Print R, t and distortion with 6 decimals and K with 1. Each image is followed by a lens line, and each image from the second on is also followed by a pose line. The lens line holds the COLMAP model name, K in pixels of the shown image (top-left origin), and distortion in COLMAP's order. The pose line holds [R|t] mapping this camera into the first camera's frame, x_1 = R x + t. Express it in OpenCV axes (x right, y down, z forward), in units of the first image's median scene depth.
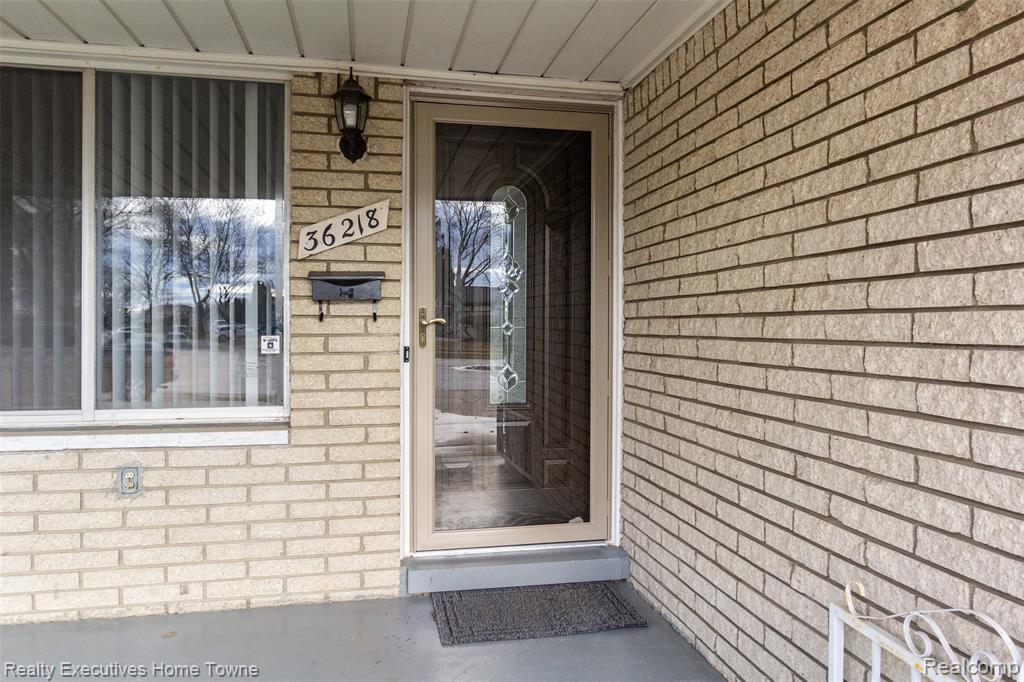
lens RADIAL K [[726.7, 0, 520.8], [0, 726.7, 326.9], [0, 0, 1]] dist [-0.001674, -0.001129]
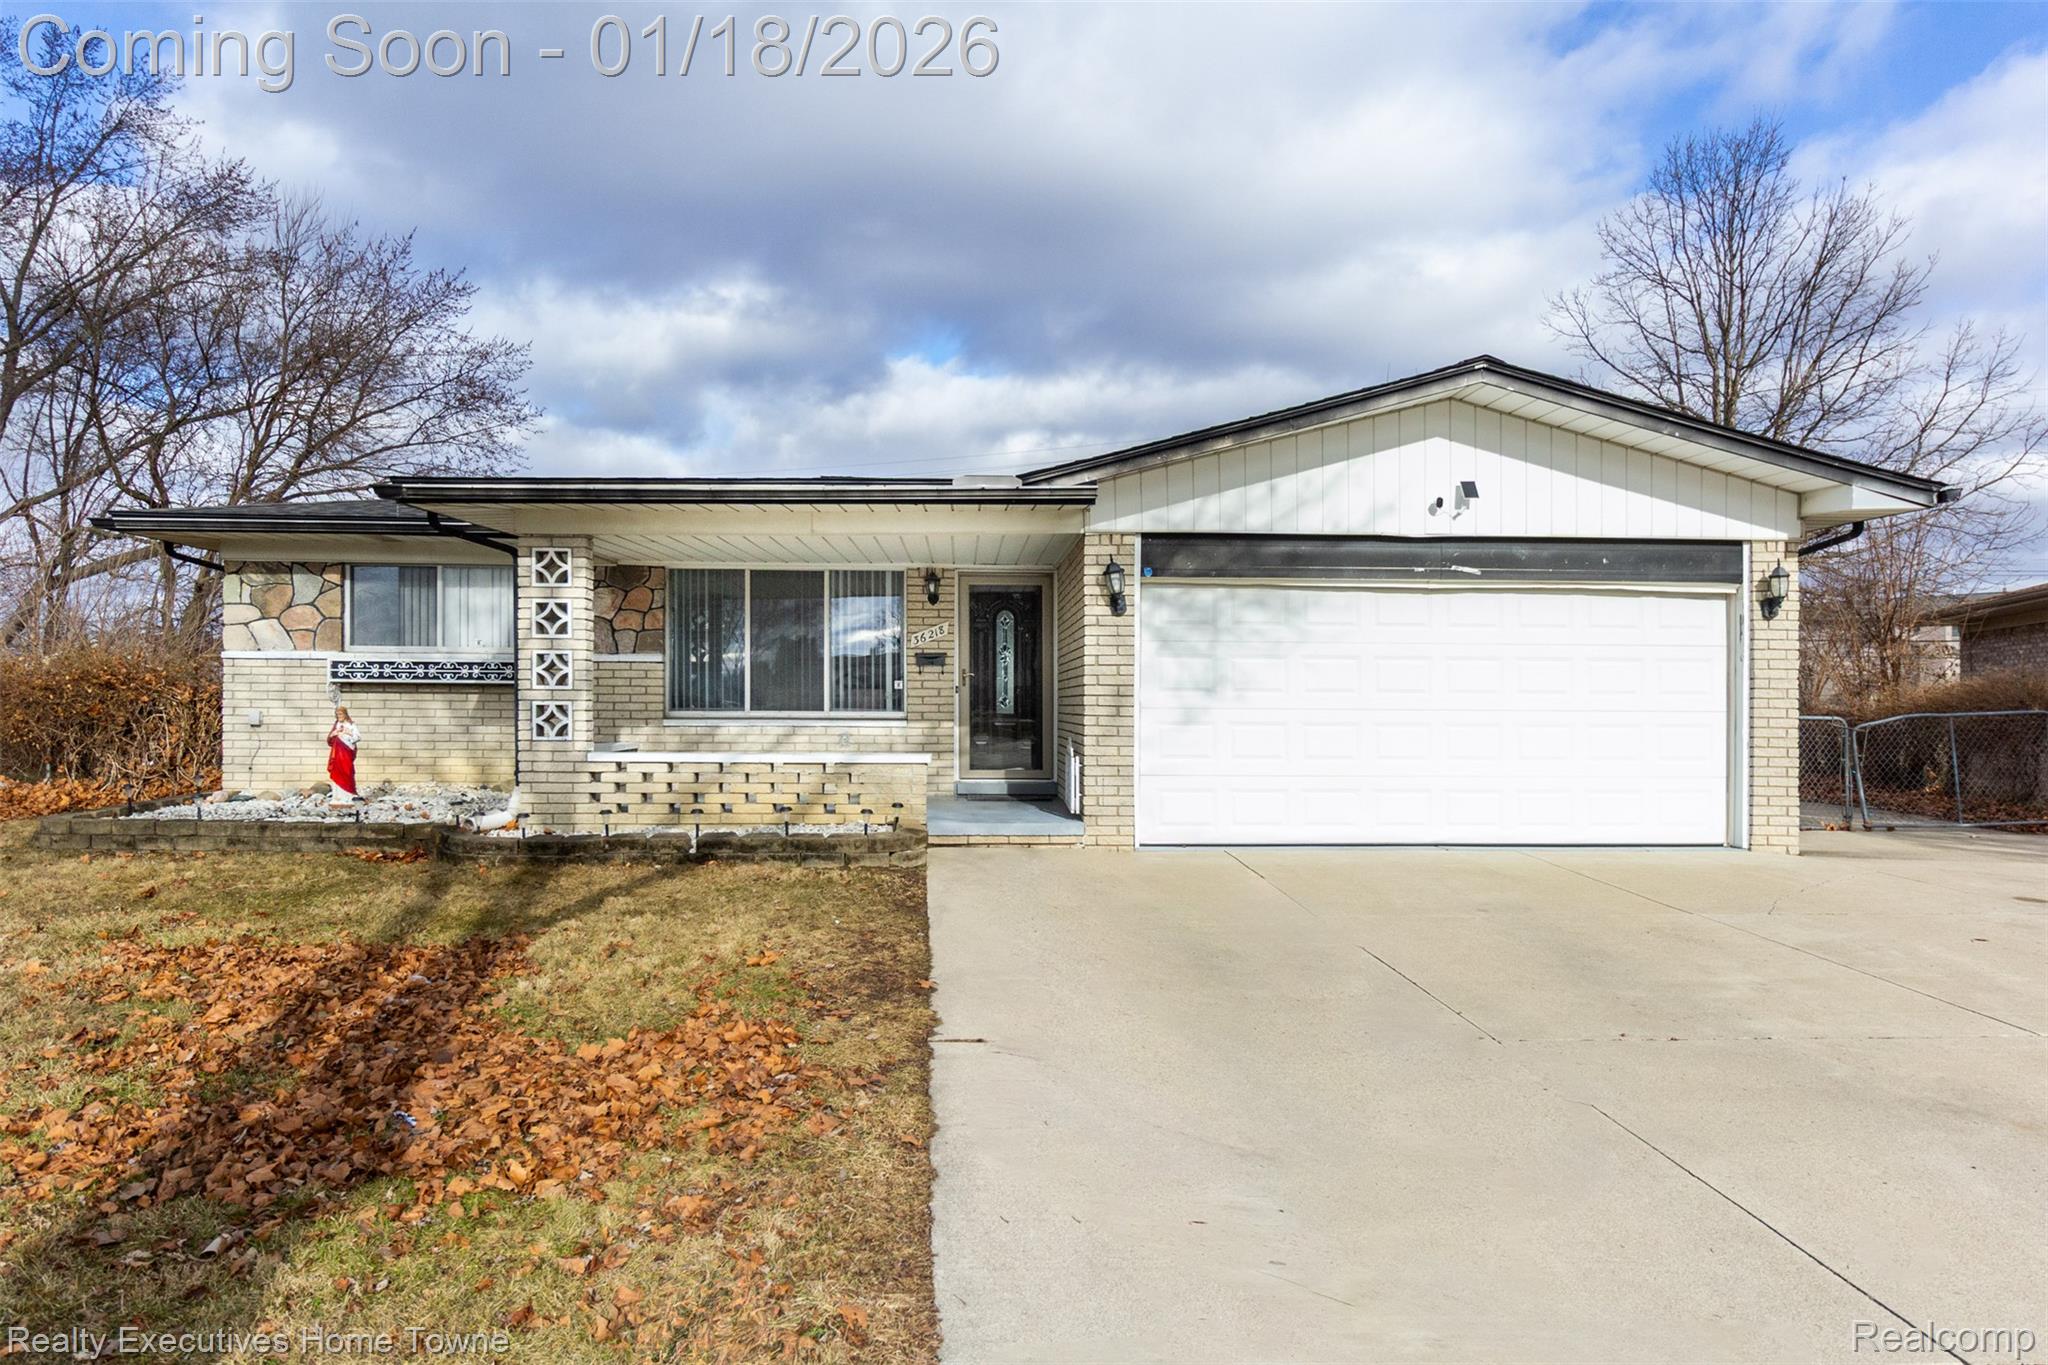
lens RADIAL K [[1307.9, 0, 1015.3], [0, 1307.9, 736.3], [0, 0, 1]] dist [-0.001399, -0.001307]
pose [[0.984629, 0.007143, -0.174515, 0.759577], [-0.002325, 0.999611, 0.027802, 0.073273], [0.174645, -0.026969, 0.984262, -3.078276]]
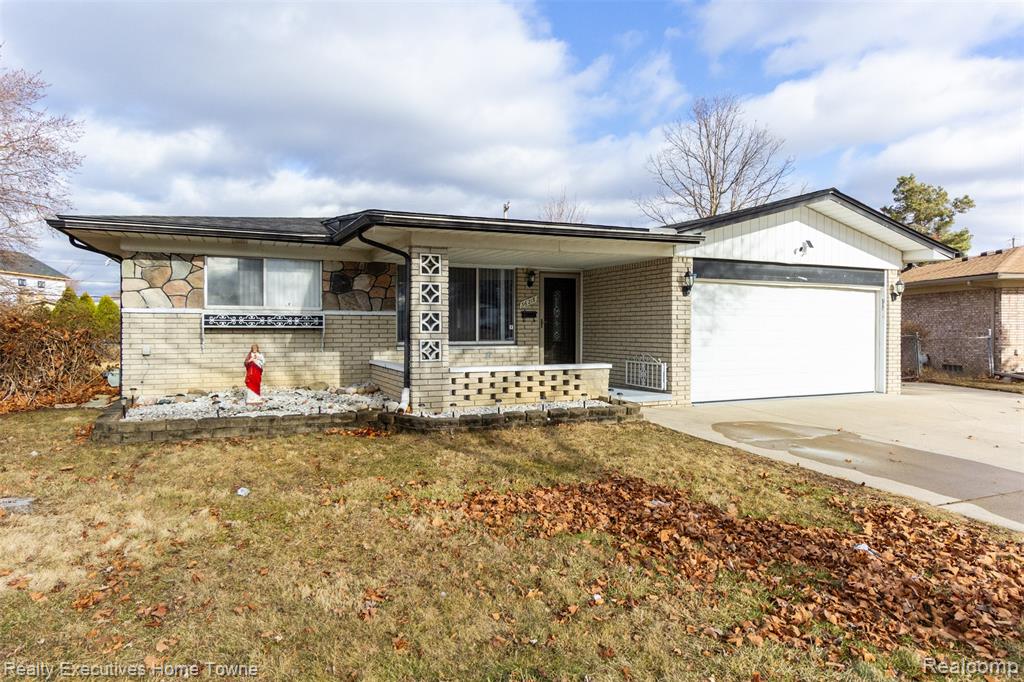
lens RADIAL K [[624.6, 0, 515.8], [0, 624.6, 342.4], [0, 0, 1]] dist [-0.003305, 0.000683]
pose [[0.979667, -0.007084, 0.200504, -1.116009], [0.002187, 0.999694, 0.024636, 0.024009], [-0.200617, -0.023697, 0.979383, -2.875410]]
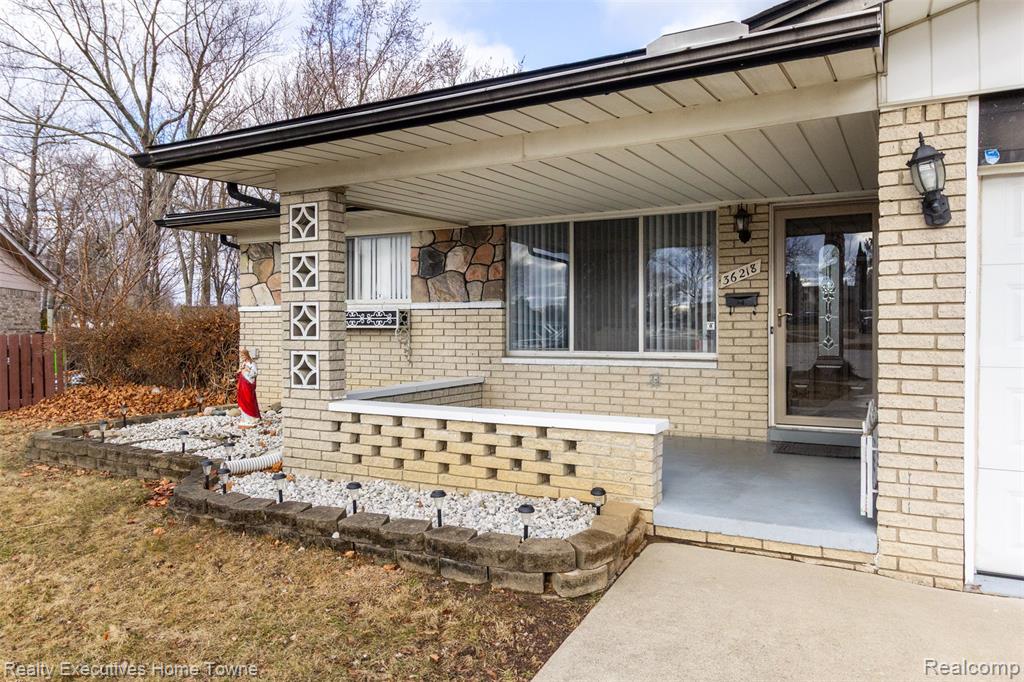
lens RADIAL K [[726.7, 0, 512.1], [0, 726.7, 343.7], [0, 0, 1]] dist [-0.001674, -0.001129]
pose [[0.754383, 0.011908, -0.656327, 0.698596], [0.008229, 0.999585, 0.027594, 0.012912], [0.656383, -0.026217, 0.753972, -1.157853]]
